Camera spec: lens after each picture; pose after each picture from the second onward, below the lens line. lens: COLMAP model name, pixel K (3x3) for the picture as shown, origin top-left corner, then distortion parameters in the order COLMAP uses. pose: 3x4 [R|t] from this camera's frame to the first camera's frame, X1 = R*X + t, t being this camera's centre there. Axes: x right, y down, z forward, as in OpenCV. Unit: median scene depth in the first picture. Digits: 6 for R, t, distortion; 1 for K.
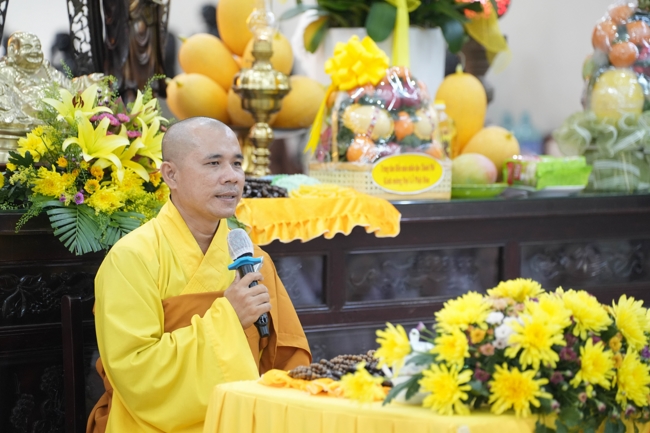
lens RADIAL K [[2897.5, 0, 325.0], [0, 2897.5, 216.5], [0, 0, 1]] dist [1.686085, 9.671613]
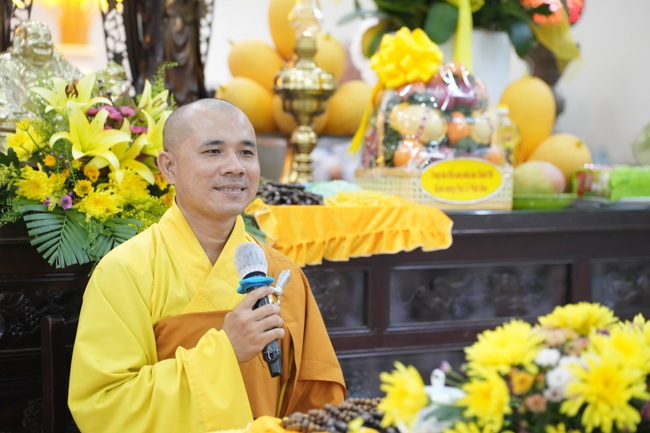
lens RADIAL K [[1774.2, 0, 325.0], [0, 1774.2, 216.5], [0, 0, 1]] dist [0.756547, 0.972514]
pose [[0.996202, 0.003948, -0.086985, 0.034994], [-0.005658, 0.999795, -0.019420, 0.007366], [0.086890, 0.019838, 0.996020, 0.458430]]
